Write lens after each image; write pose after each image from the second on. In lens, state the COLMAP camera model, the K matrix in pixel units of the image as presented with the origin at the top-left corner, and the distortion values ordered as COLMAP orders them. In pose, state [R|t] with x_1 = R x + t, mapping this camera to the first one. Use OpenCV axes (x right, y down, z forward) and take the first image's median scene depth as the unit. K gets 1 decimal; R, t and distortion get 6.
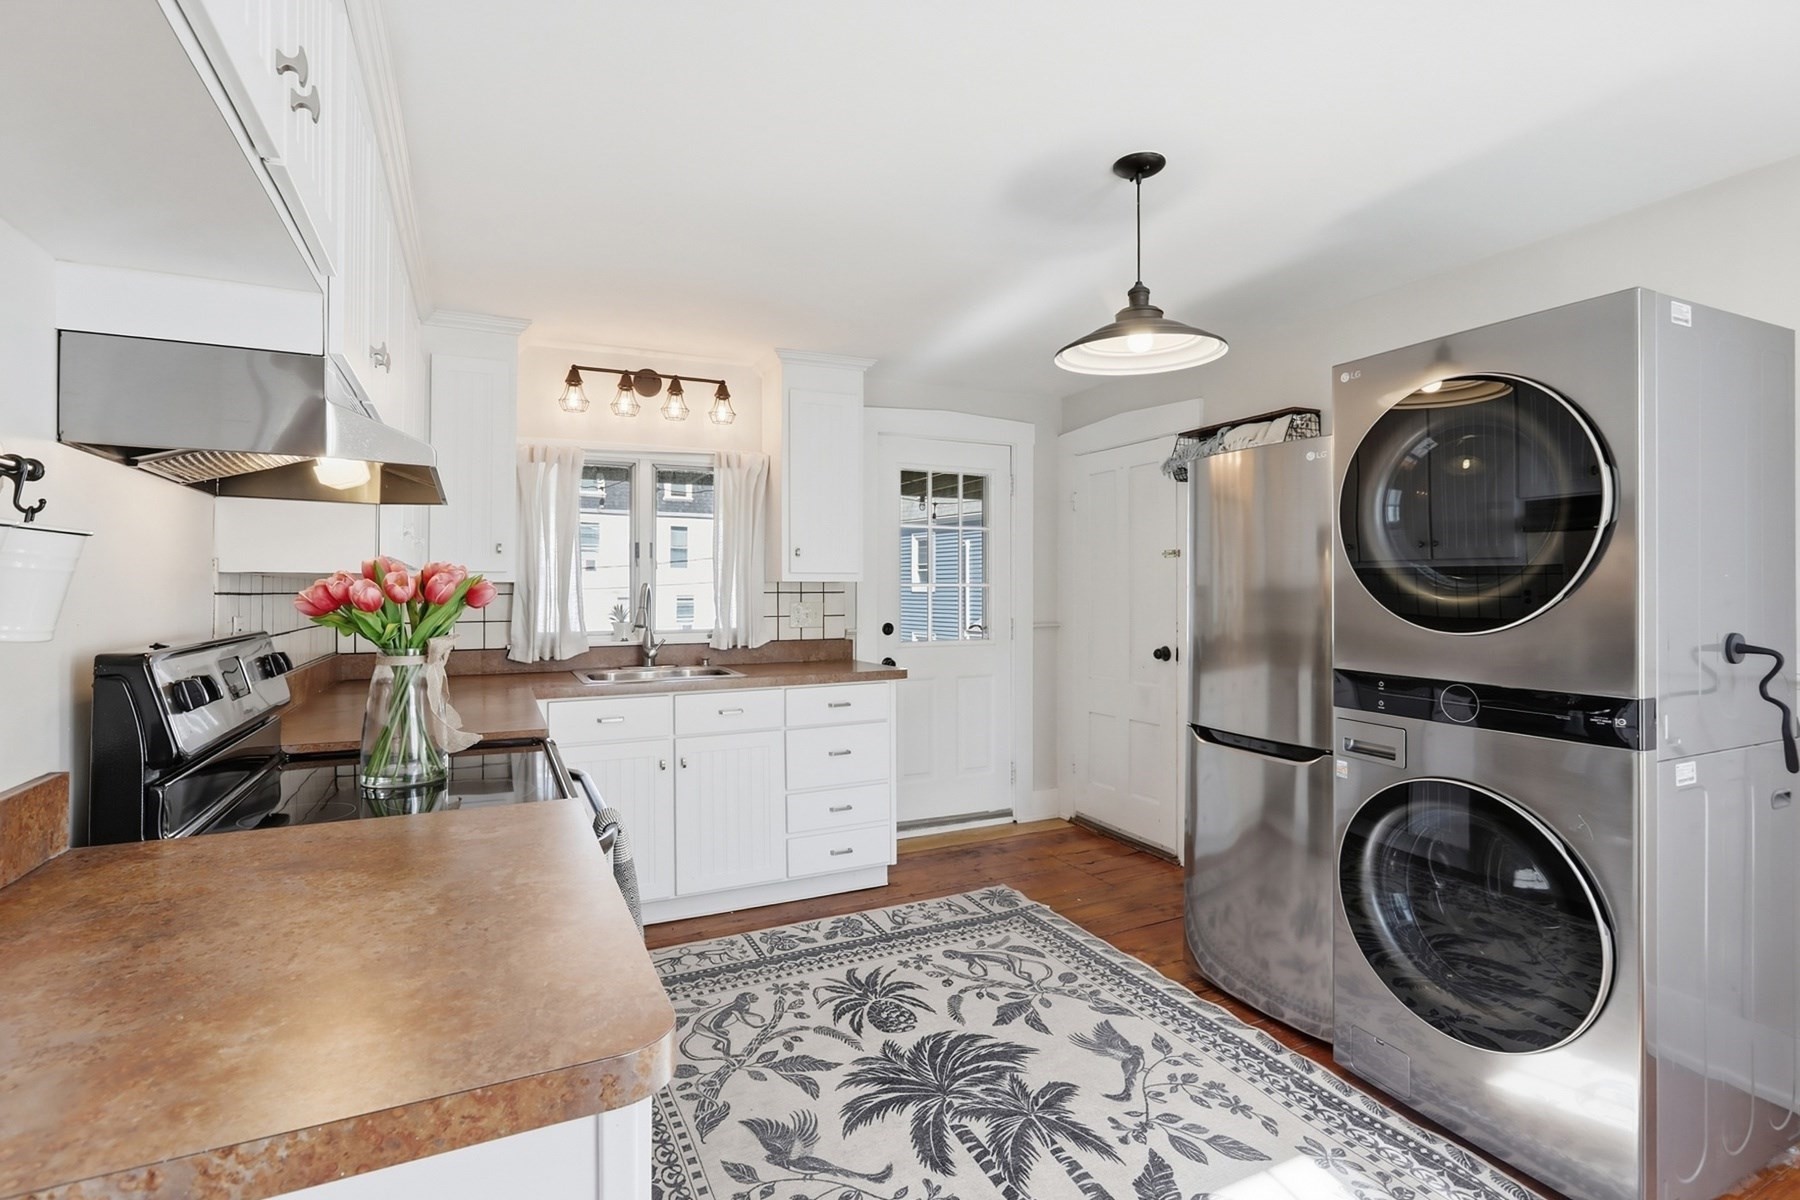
lens RADIAL K [[849.6, 0, 900.7], [0, 849.6, 591.6], [0, 0, 1]] dist [-0.005042, 0.000291]
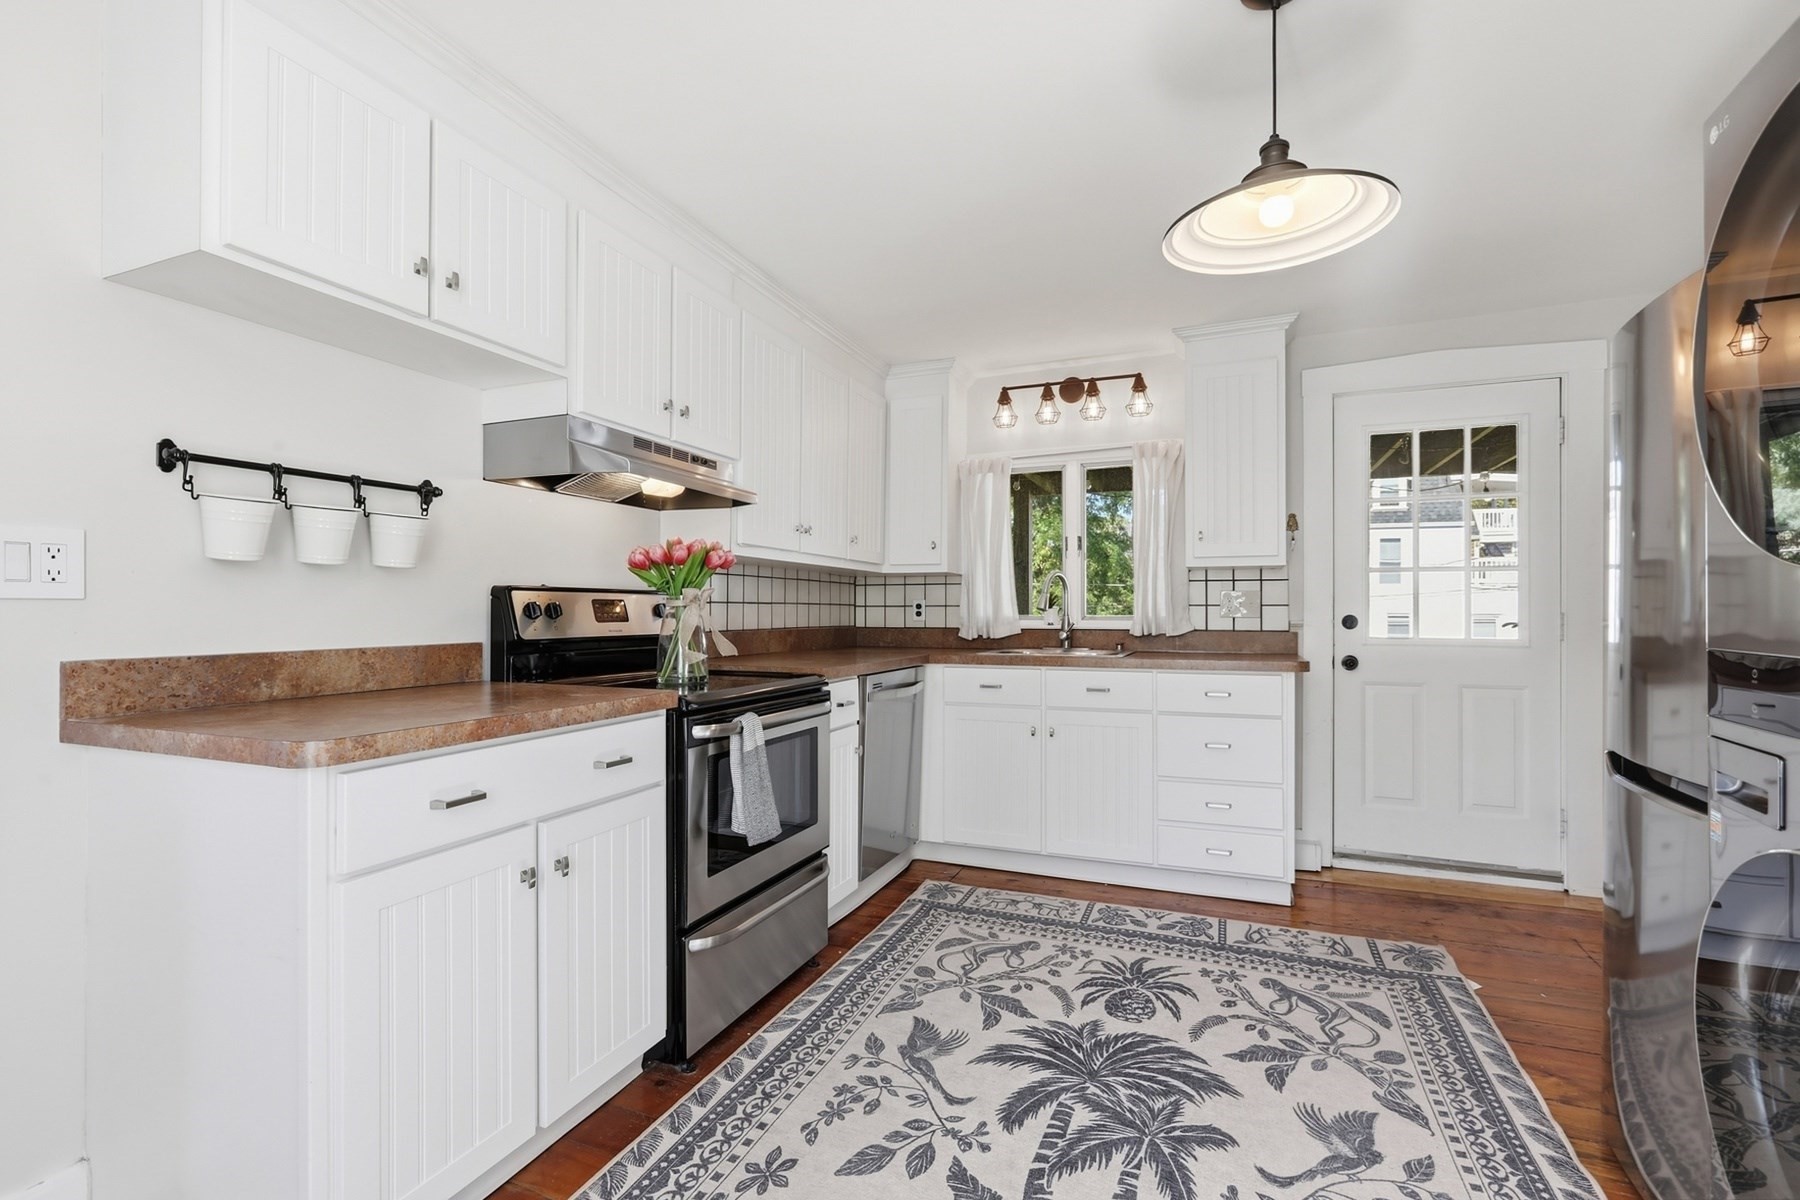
lens RADIAL K [[809.3, 0, 896.3], [0, 809.3, 614.5], [0, 0, 1]] dist [-0.019438, 0.013116]
pose [[0.665386, 0.006400, -0.746472, 0.459690], [-0.003824, 0.999979, 0.005164, 0.054803], [0.746489, -0.000581, 0.665397, 0.190741]]
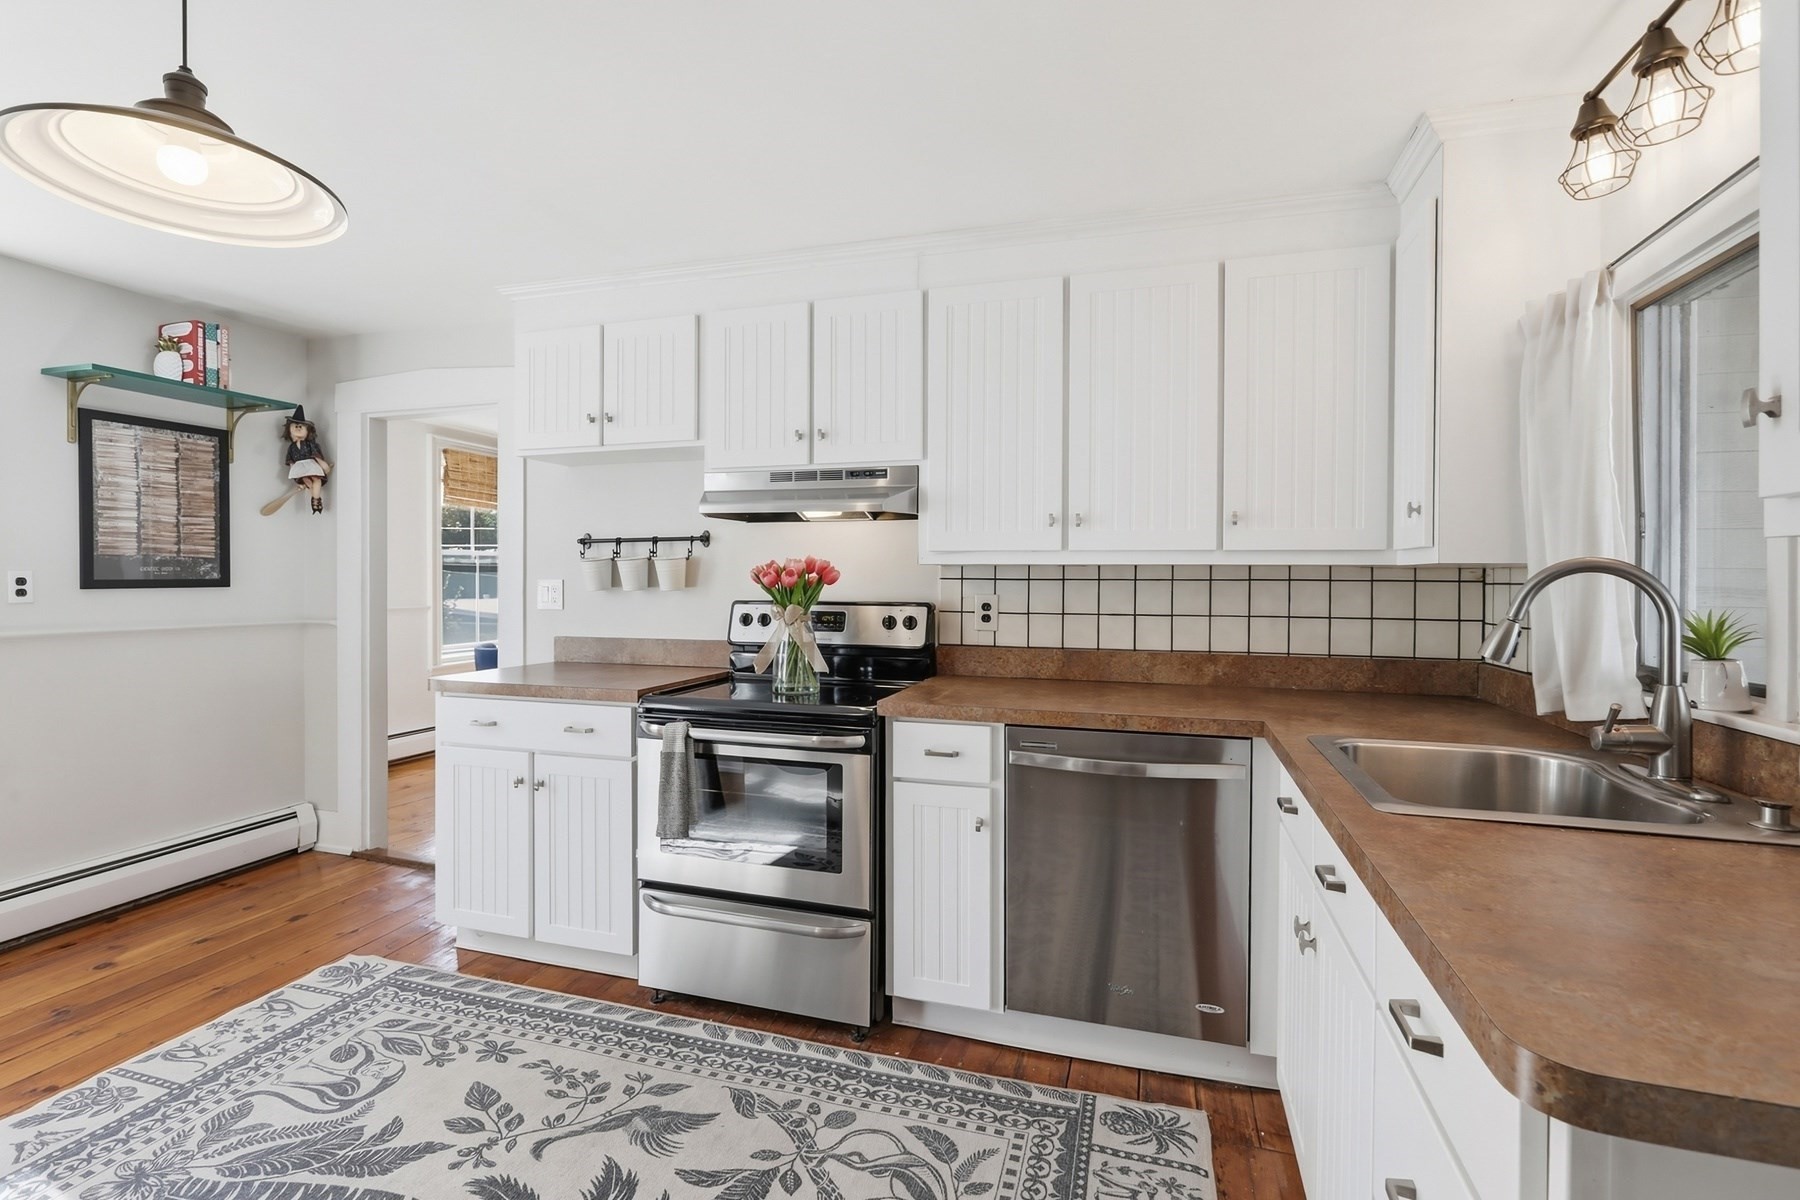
lens RADIAL K [[839.5, 0, 895.3], [0, 839.5, 587.7], [0, 0, 1]] dist [-0.001103, -0.000749]
pose [[-0.690272, 0.006244, -0.723523, 0.280766], [-0.003770, 0.999918, 0.012225, 0.000181], [0.723541, 0.011166, -0.690192, 1.372178]]
